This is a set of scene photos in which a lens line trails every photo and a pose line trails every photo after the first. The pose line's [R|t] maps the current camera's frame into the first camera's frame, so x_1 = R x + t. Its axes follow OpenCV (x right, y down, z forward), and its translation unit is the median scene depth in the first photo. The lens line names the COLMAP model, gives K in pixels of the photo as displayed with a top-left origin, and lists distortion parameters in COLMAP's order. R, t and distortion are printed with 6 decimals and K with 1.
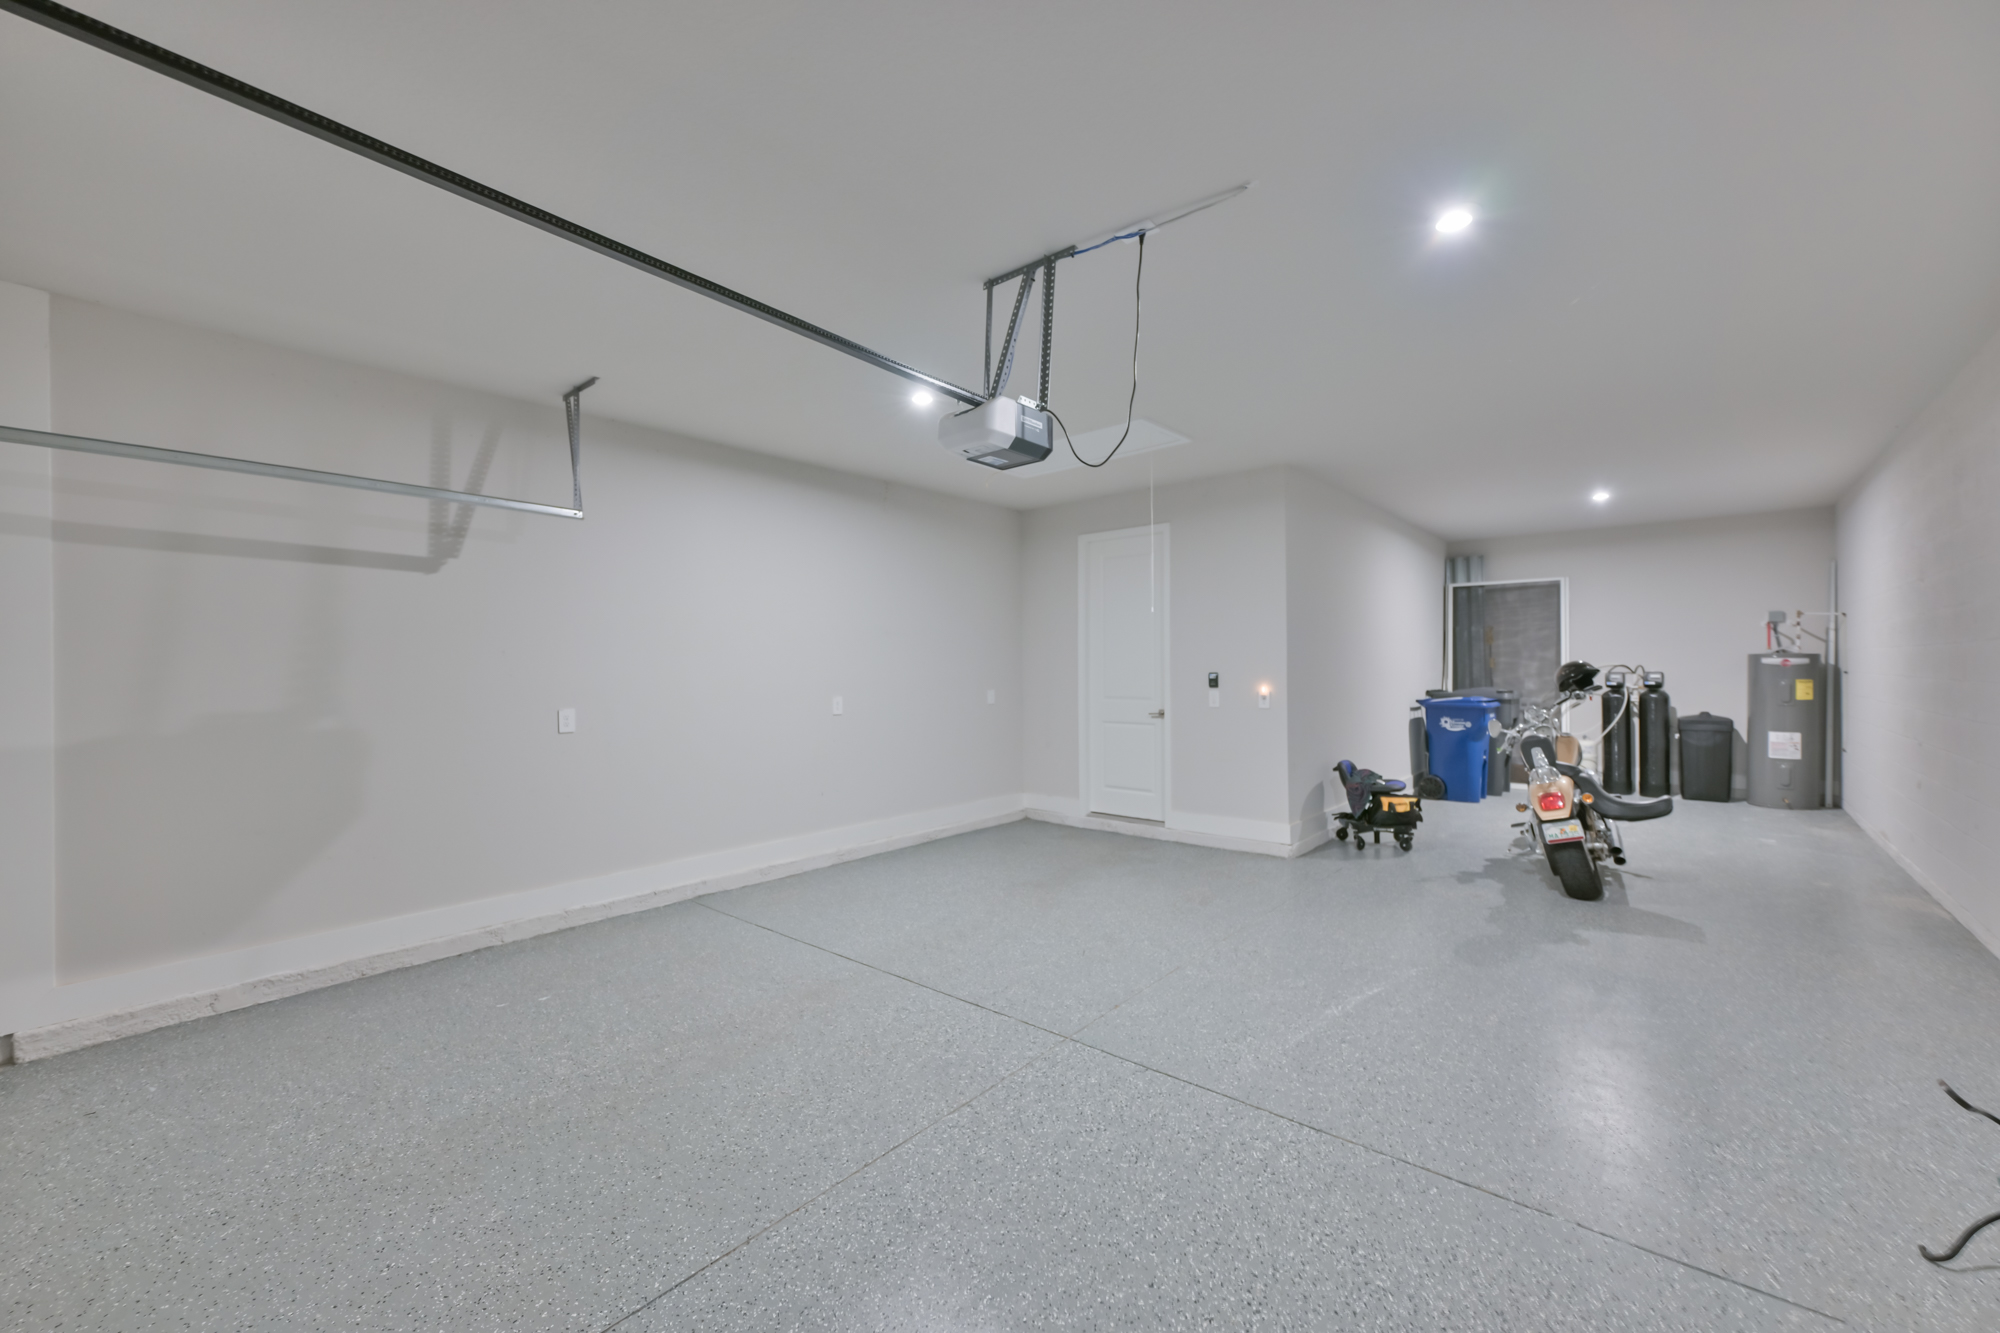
lens RADIAL K [[801.0, 0, 1008.2], [0, 801.0, 664.2], [0, 0, 1]] dist [0.000173, 0.000277]
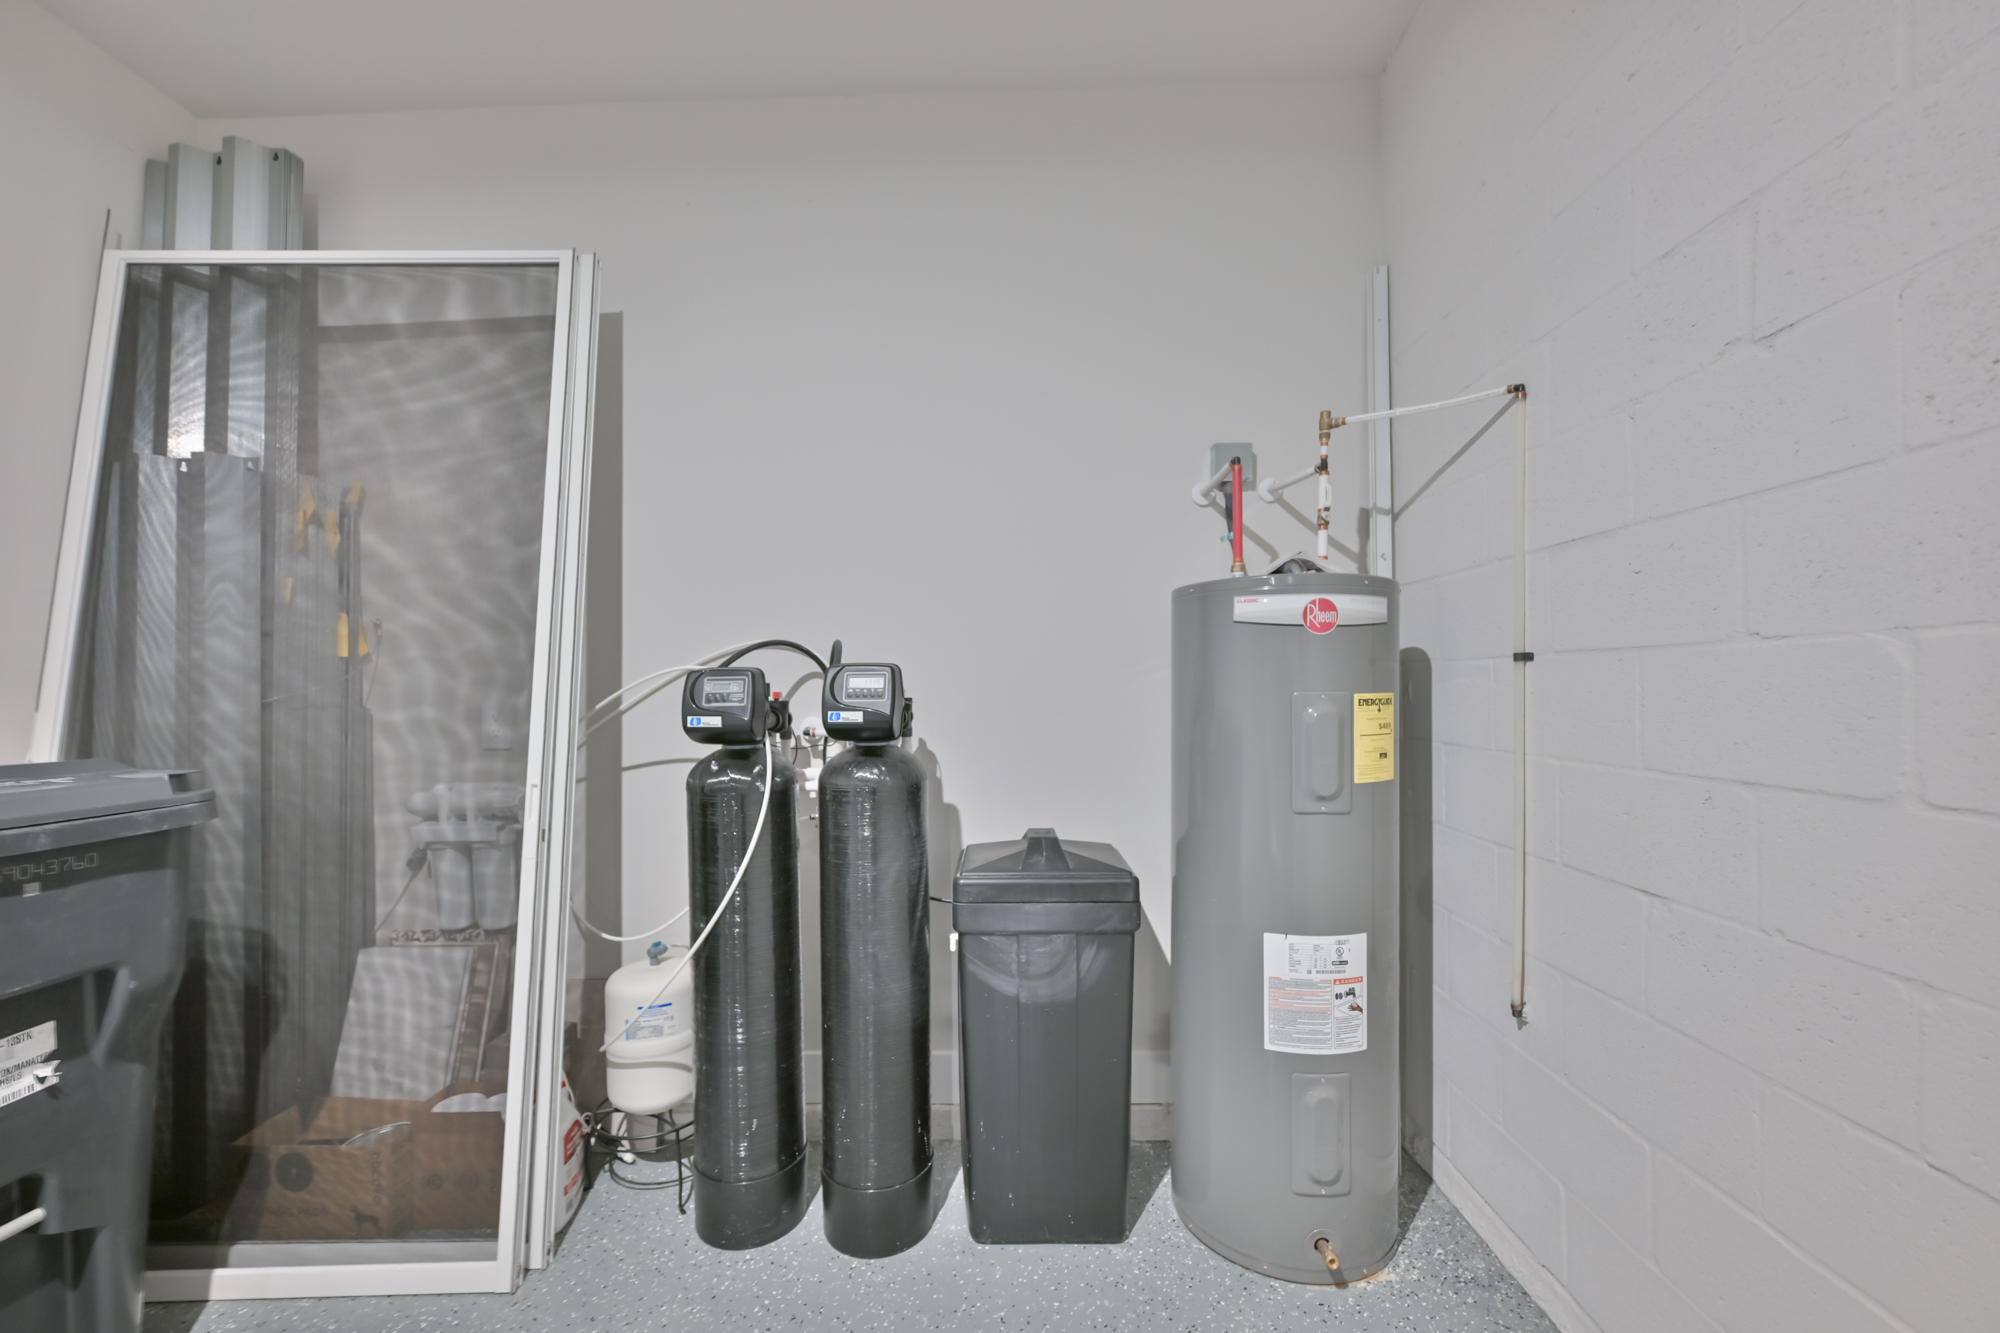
lens RADIAL K [[801.0, 0, 1008.2], [0, 801.0, 664.2], [0, 0, 1]] dist [0.000173, 0.000277]
pose [[0.782347, 0.001906, 0.622839, 0.727654], [0.002405, 0.999979, -0.006081, 0.012081], [-0.622838, 0.006255, 0.782326, 0.836393]]
